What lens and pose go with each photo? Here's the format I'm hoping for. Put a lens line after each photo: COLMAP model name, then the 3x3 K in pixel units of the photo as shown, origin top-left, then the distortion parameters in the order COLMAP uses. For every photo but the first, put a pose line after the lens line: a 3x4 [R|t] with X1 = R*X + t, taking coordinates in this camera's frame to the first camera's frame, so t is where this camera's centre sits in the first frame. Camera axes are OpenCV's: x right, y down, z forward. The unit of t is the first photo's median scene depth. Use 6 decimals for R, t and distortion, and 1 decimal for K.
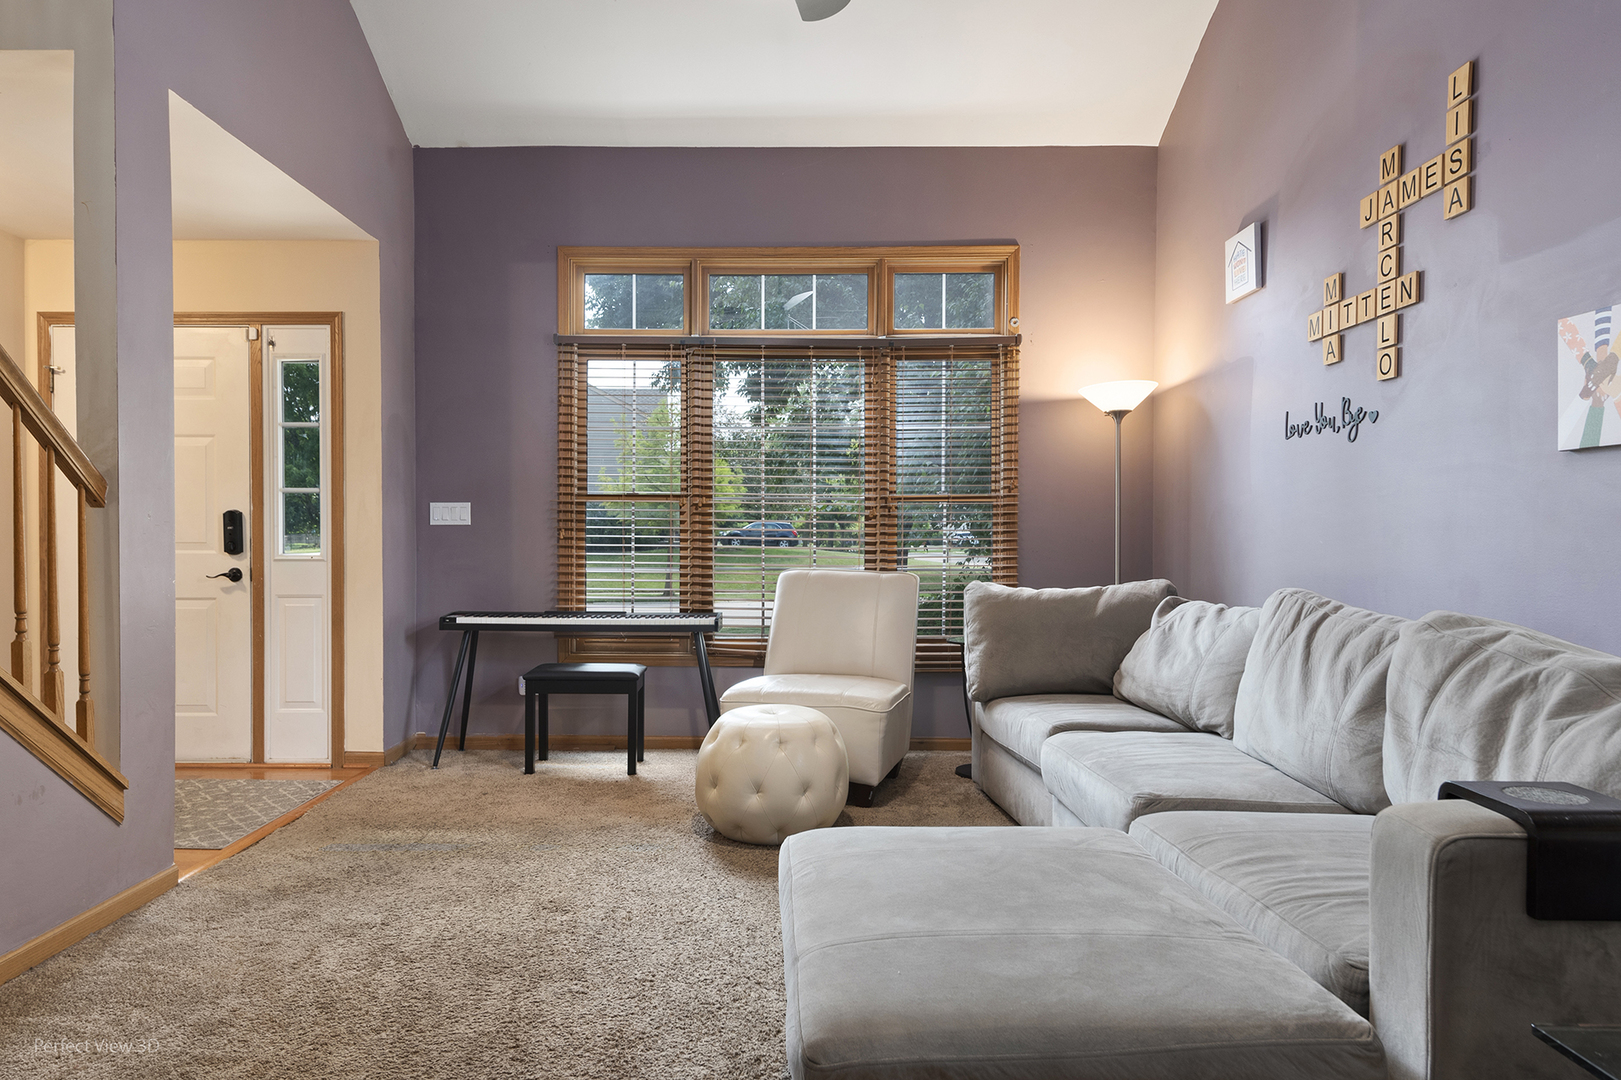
lens RADIAL K [[1018.5, 0, 807.2], [0, 1018.5, 565.0], [0, 0, 1]] dist [0.001176, -0.000131]
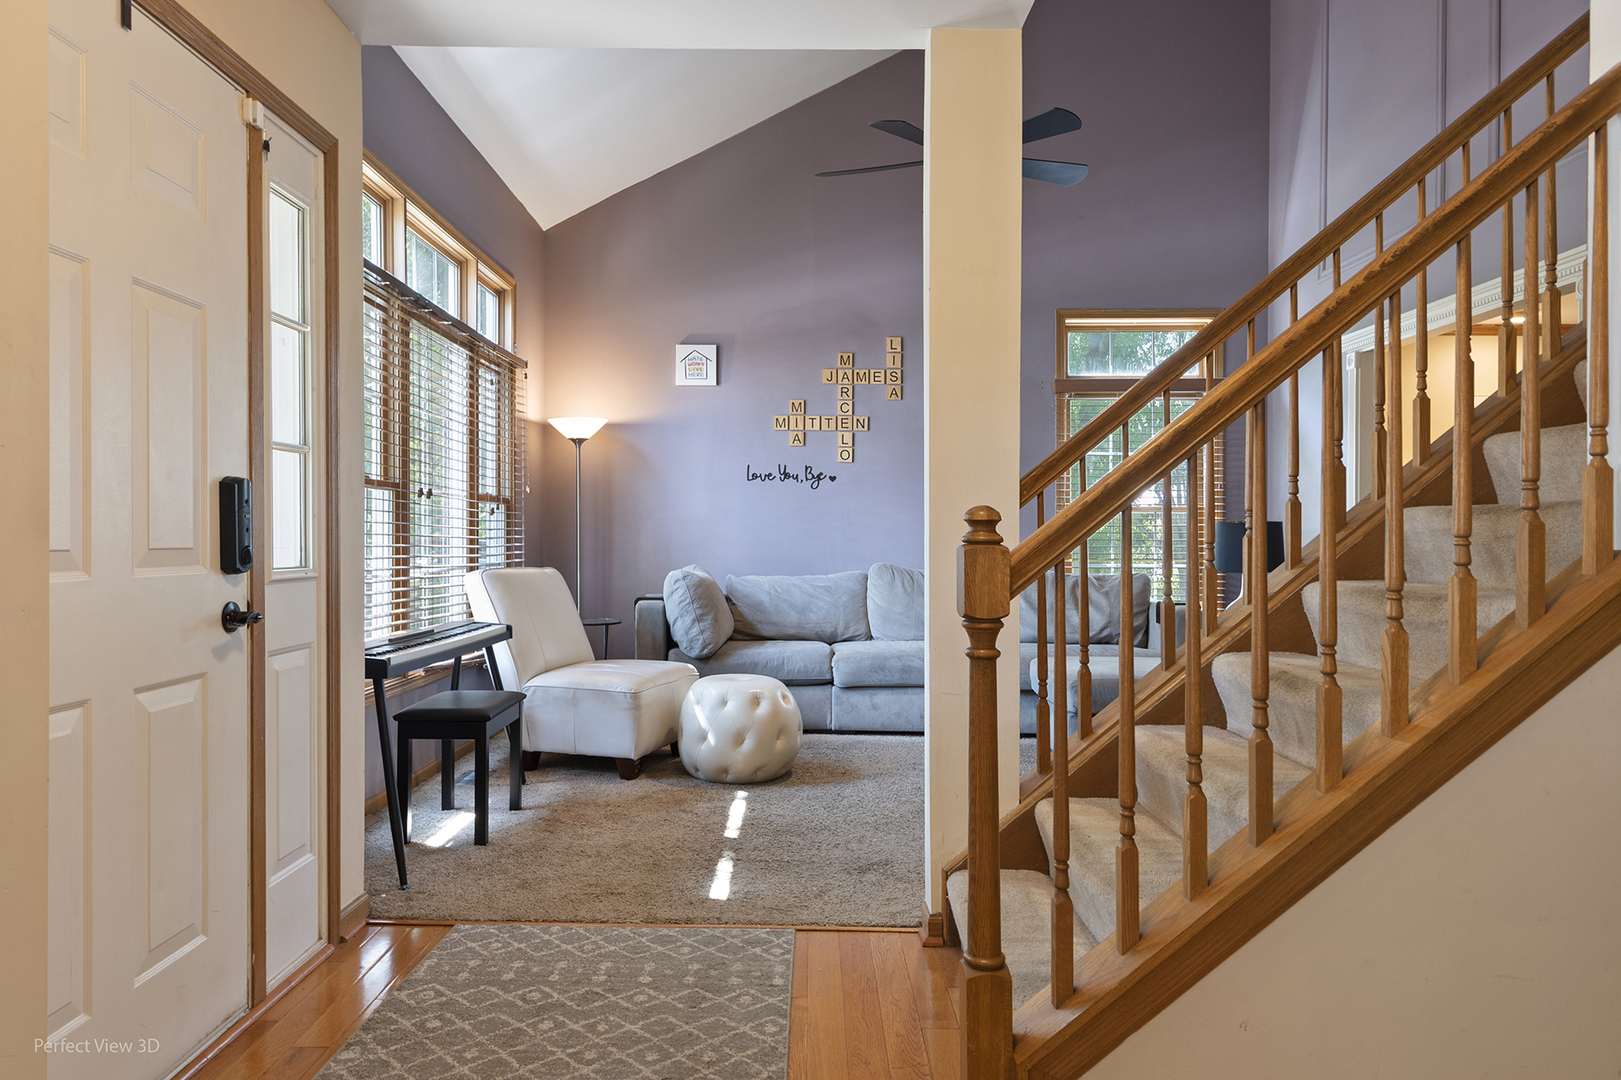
lens RADIAL K [[1014.9, 0, 810.5], [0, 1014.9, 540.0], [0, 0, 1]] dist [-0.002470, -0.000971]
pose [[-0.005189, -0.003743, 0.999980, -1.386804], [0.019280, 0.999807, 0.003842, -0.030027], [-0.999801, 0.019300, -0.005116, 0.999704]]
